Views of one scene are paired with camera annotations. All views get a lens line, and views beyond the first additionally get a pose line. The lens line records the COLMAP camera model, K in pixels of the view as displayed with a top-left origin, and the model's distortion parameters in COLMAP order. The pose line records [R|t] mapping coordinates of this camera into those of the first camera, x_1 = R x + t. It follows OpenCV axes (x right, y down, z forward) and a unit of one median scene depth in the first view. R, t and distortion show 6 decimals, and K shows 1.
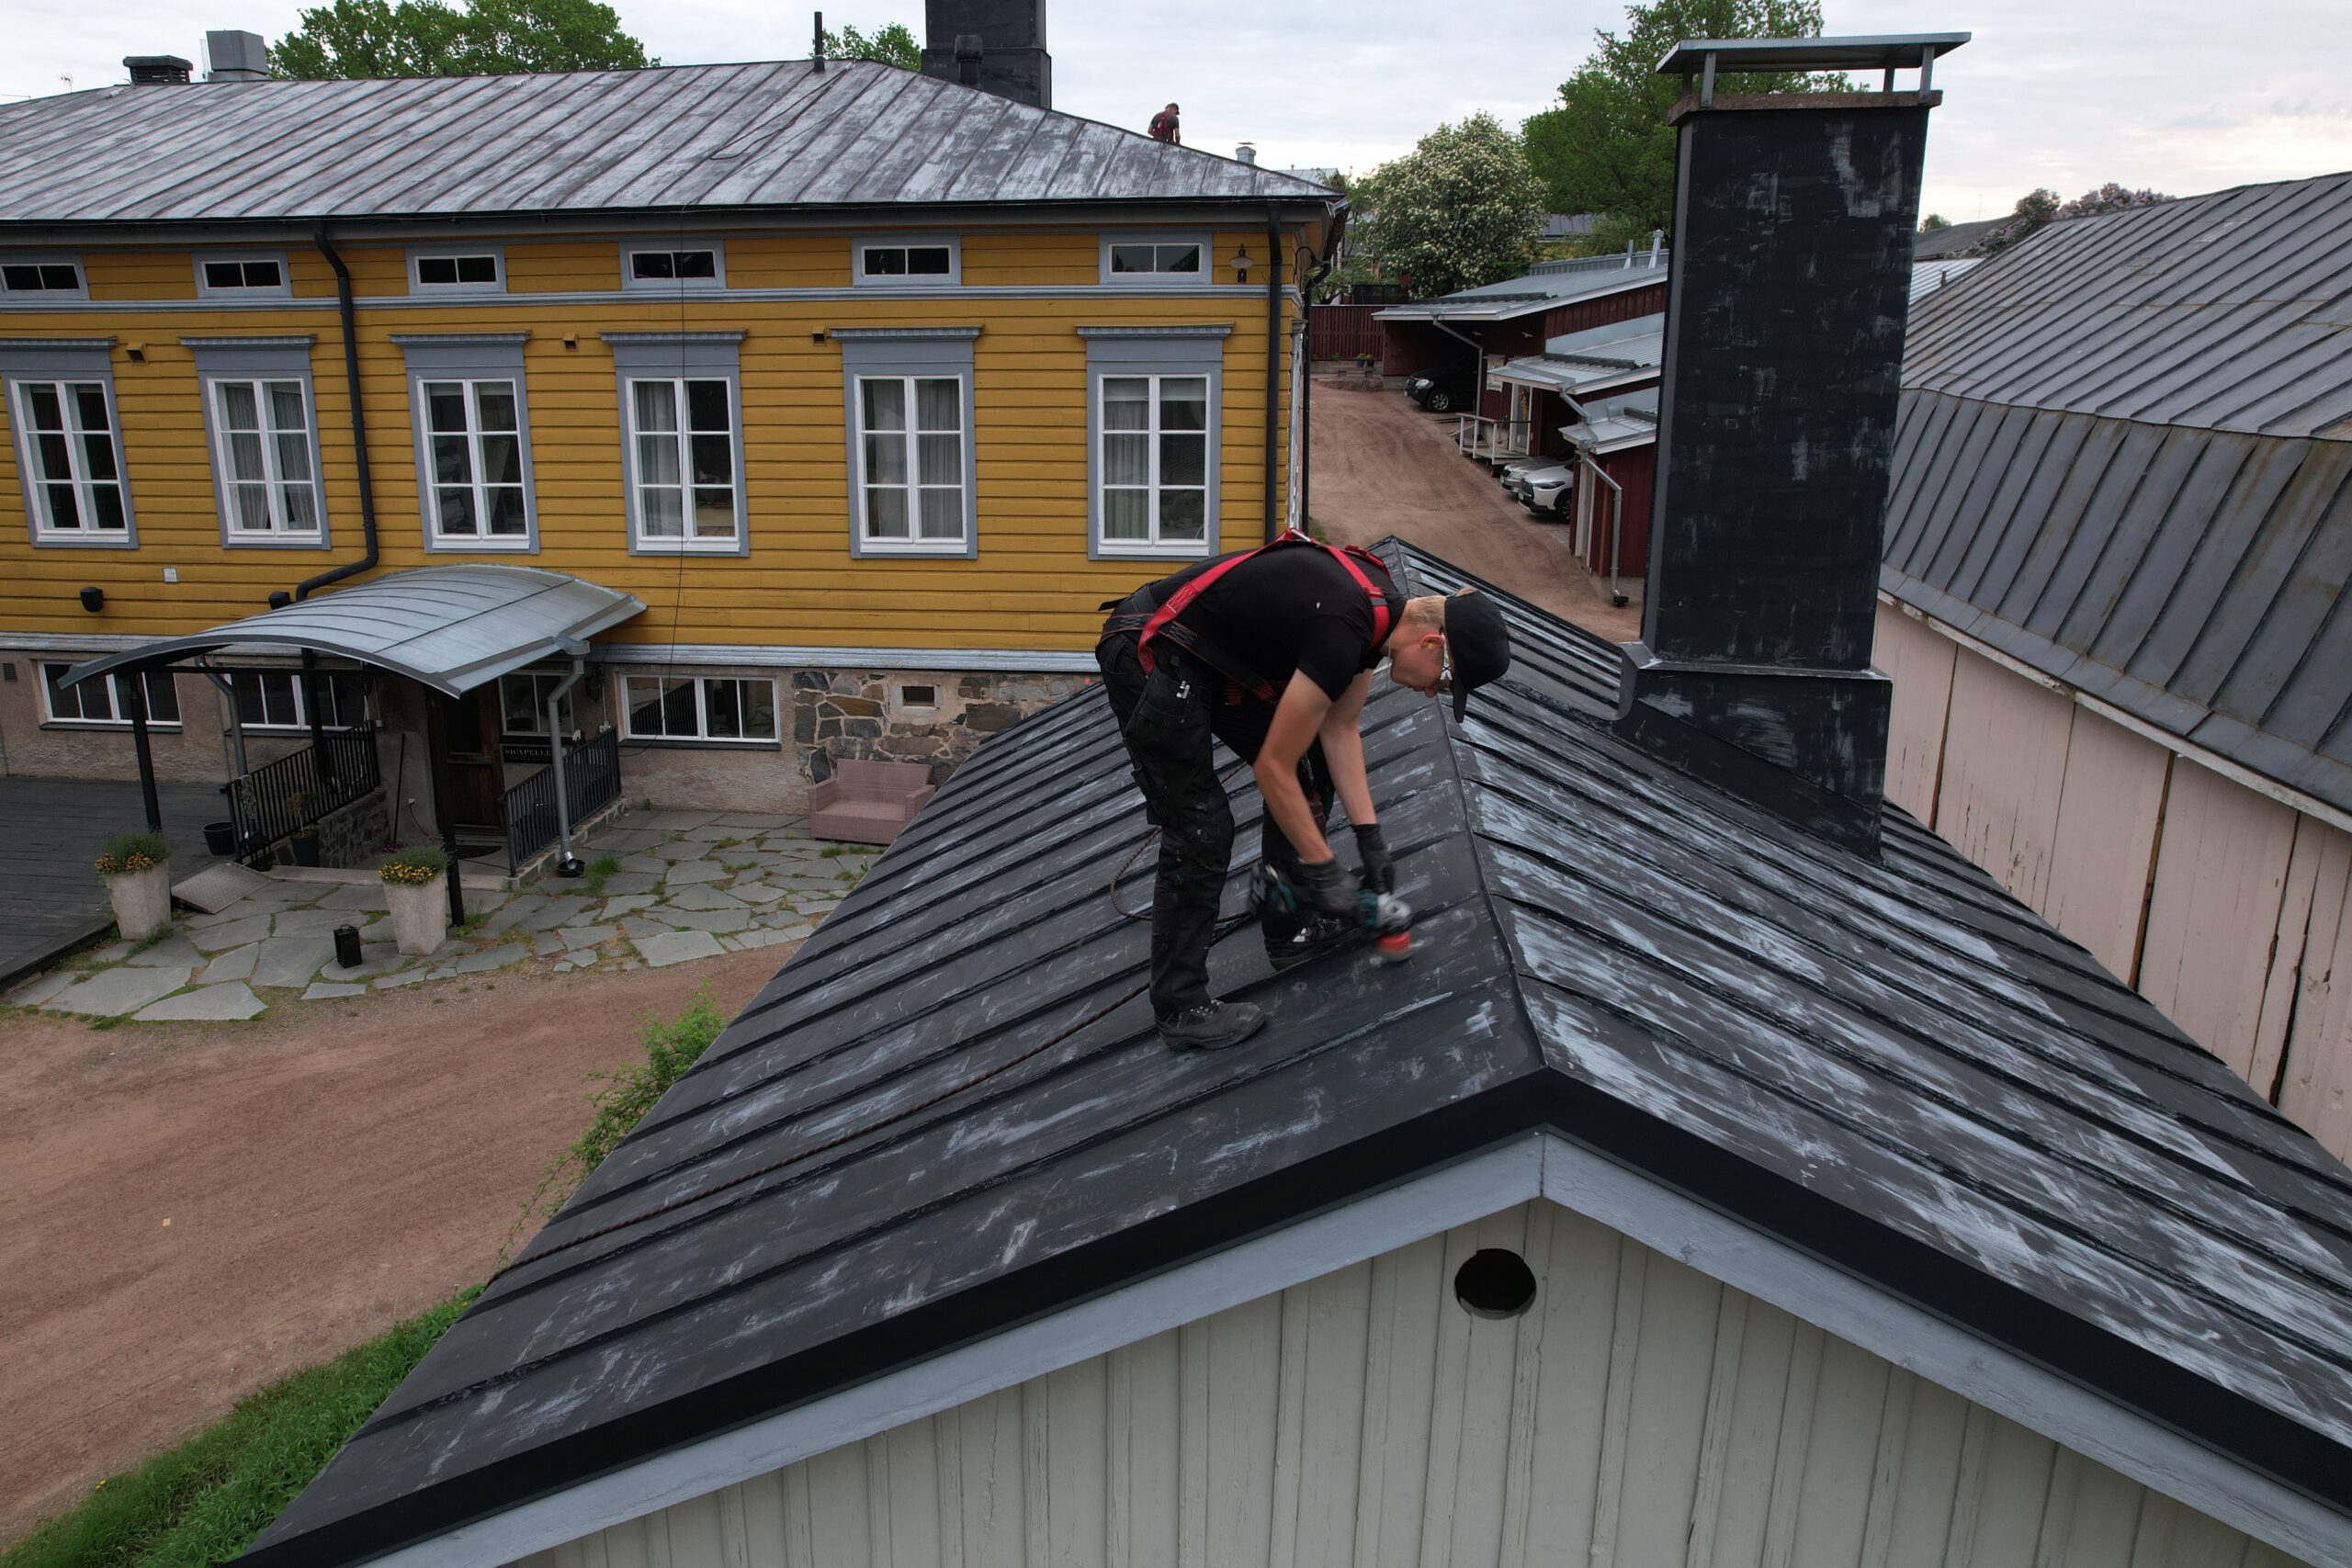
lens RADIAL K [[1603.2, 0, 1091.9], [0, 1603.2, 753.3], [0, 0, 1]] dist [-0.026512, 0.014869]
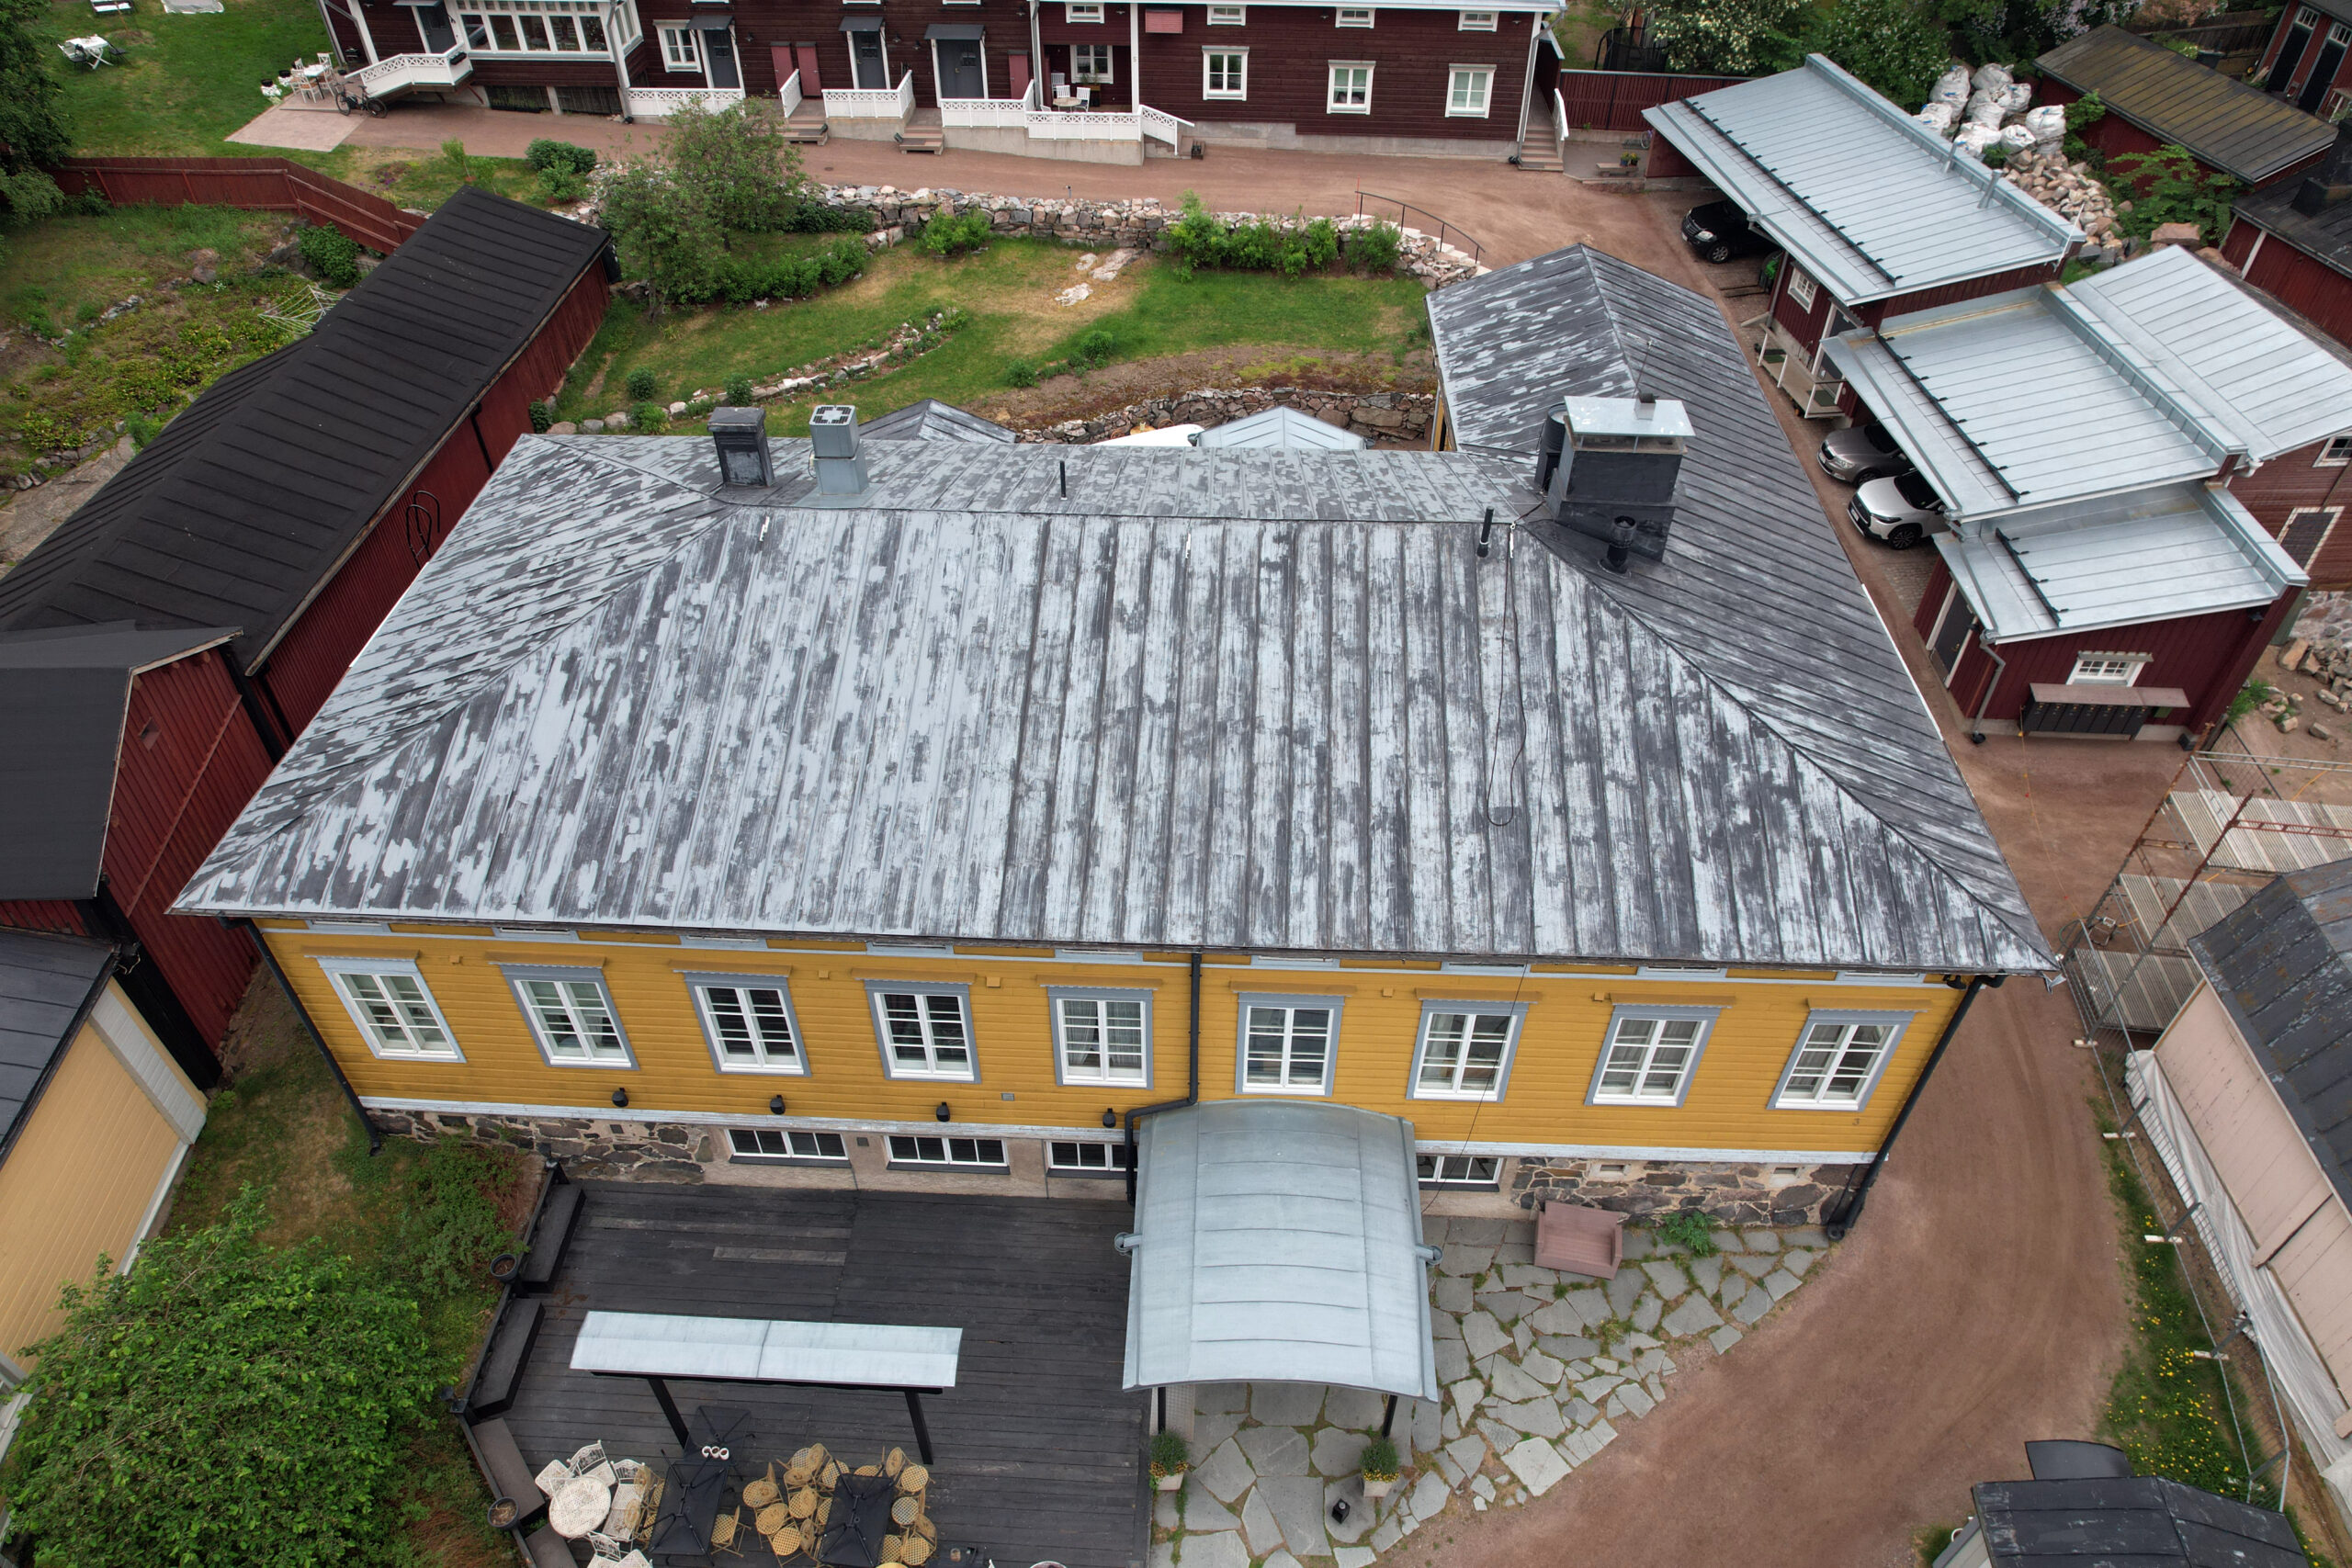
lens RADIAL K [[1508.1, 0, 1186.4], [0, 1508.1, 787.5], [0, 0, 1]] dist [-0.068448, 0.062208]
pose [[0.996050, -0.056847, 0.068212, -0.571265], [0.020089, 0.892551, 0.450498, -0.959036], [-0.086492, -0.447348, 0.890168, 0.059874]]
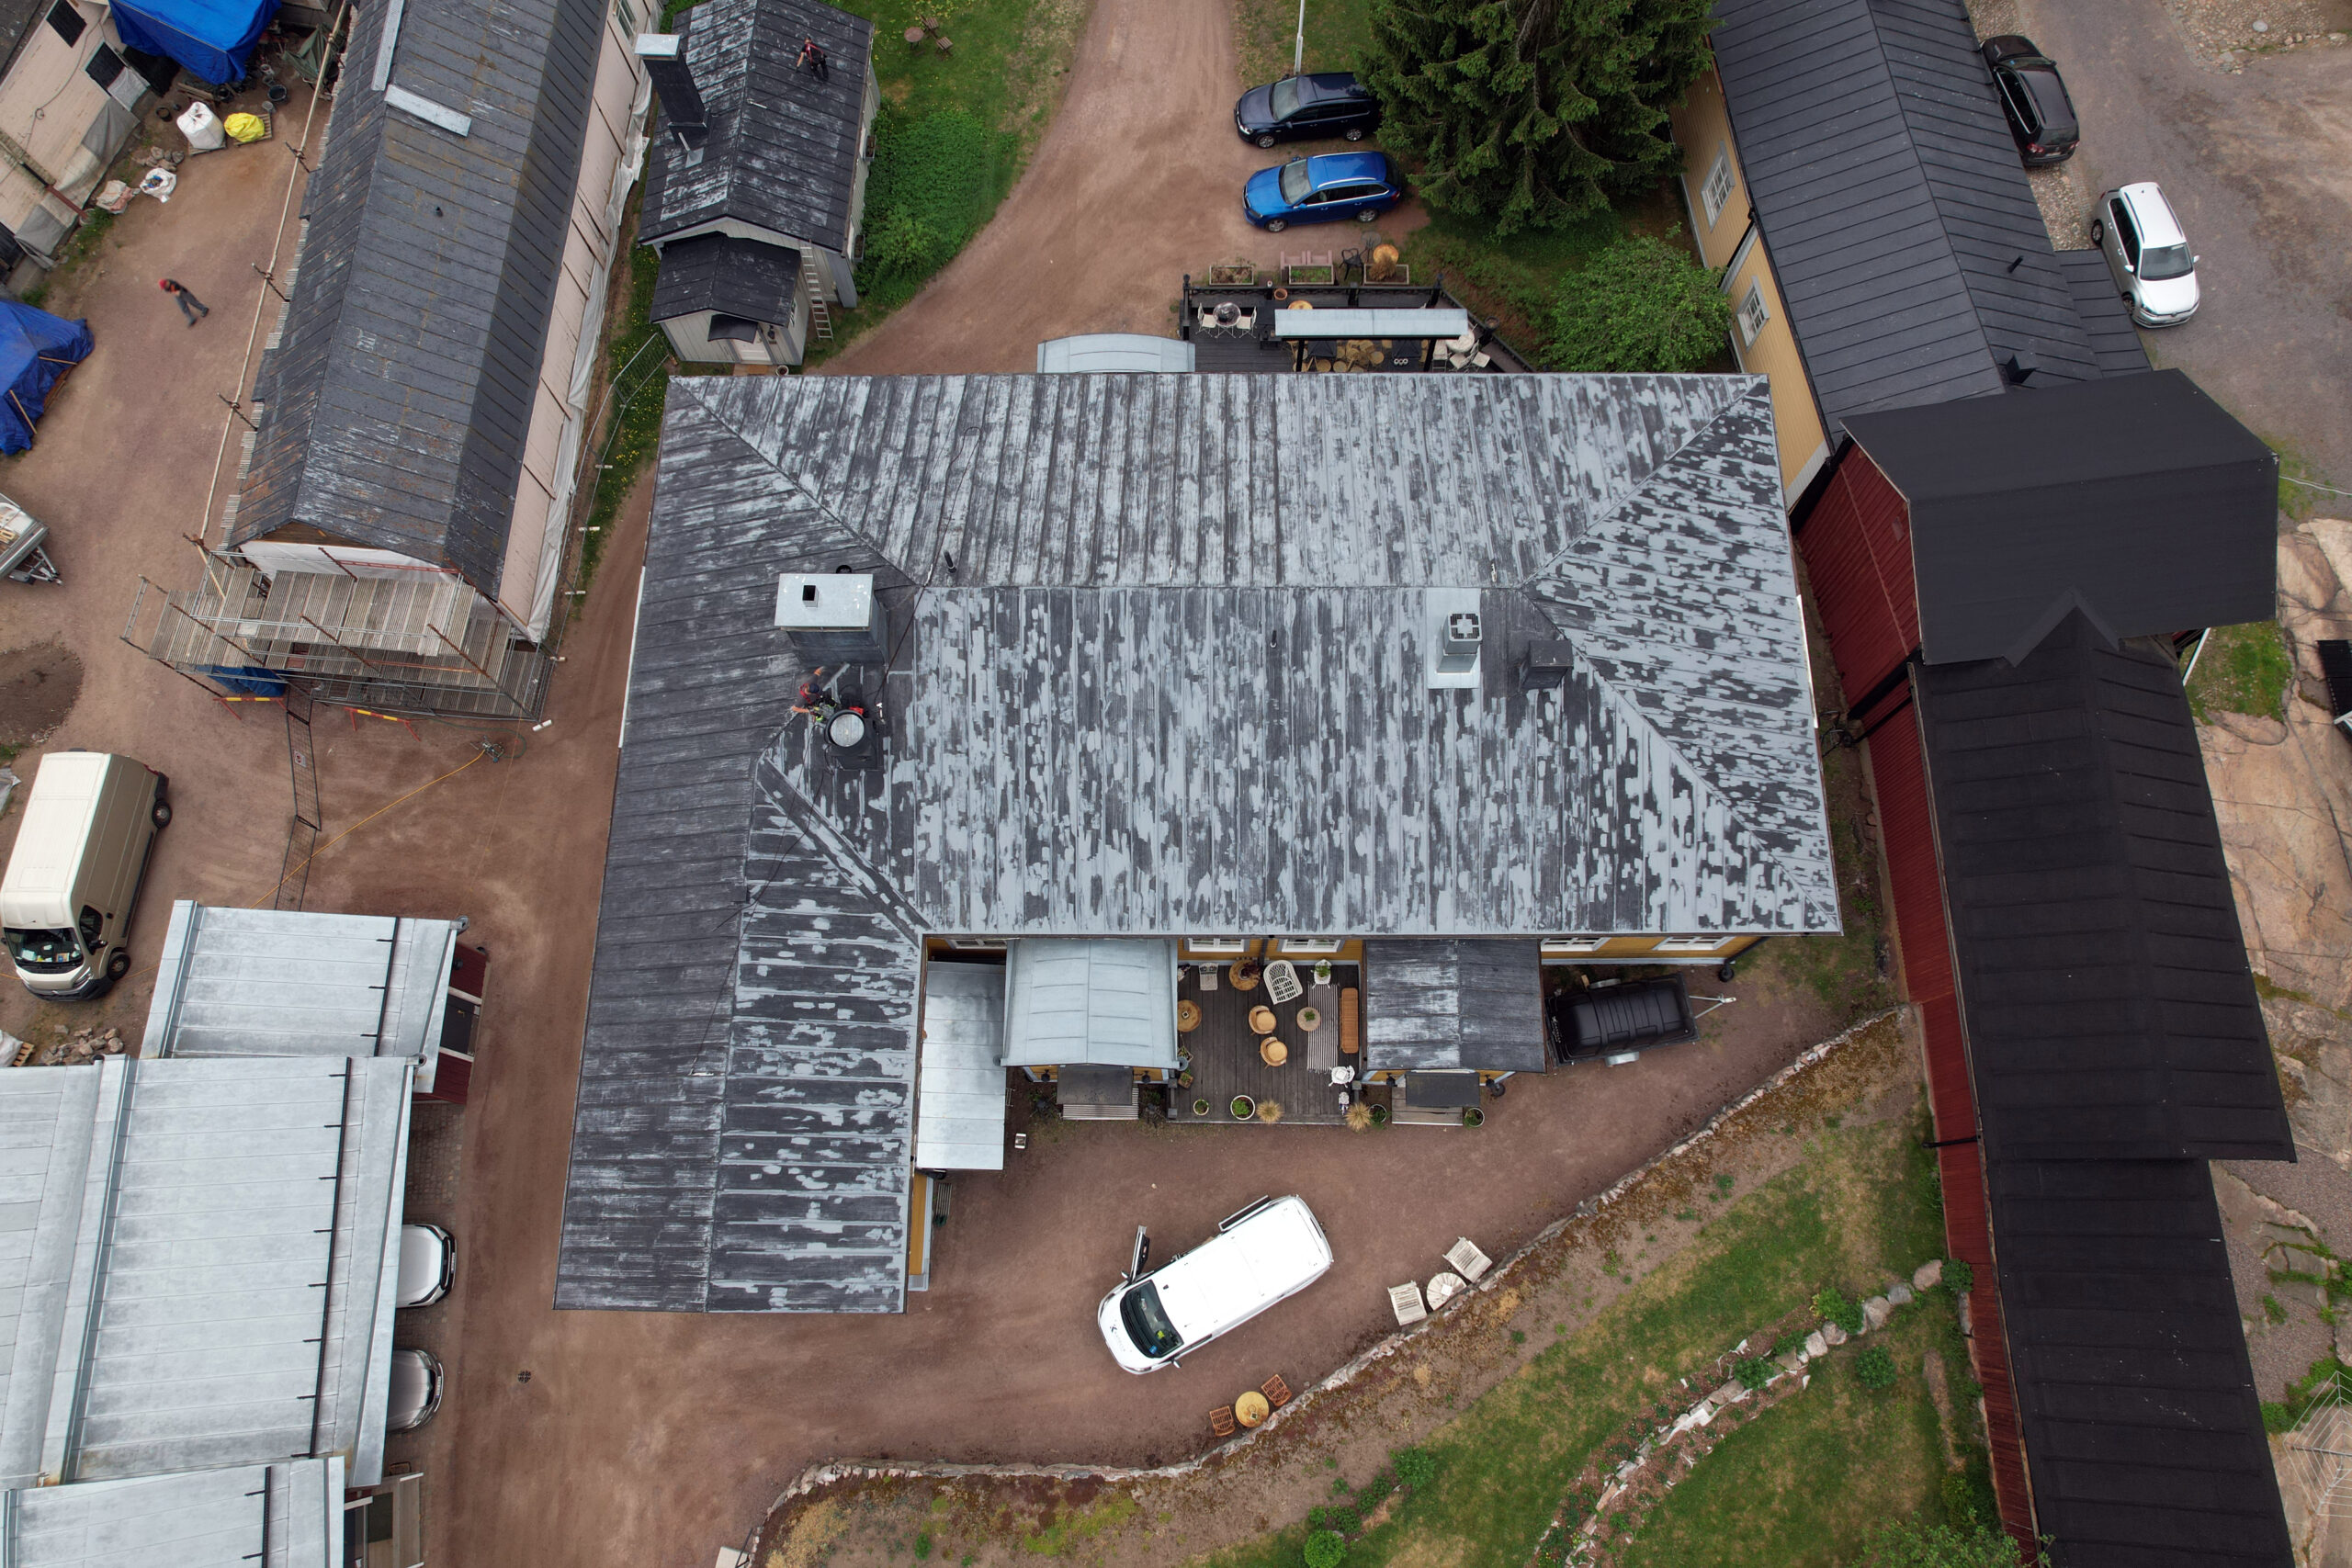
lens RADIAL K [[1508.1, 0, 1173.1], [0, 1508.1, 798.4], [0, 0, 1]] dist [-0.068448, 0.062208]
pose [[-0.992697, 0.118176, -0.024226, -0.398343], [-0.018883, 0.046126, 0.998757, -2.282262], [0.119146, 0.991921, -0.043558, 1.645893]]
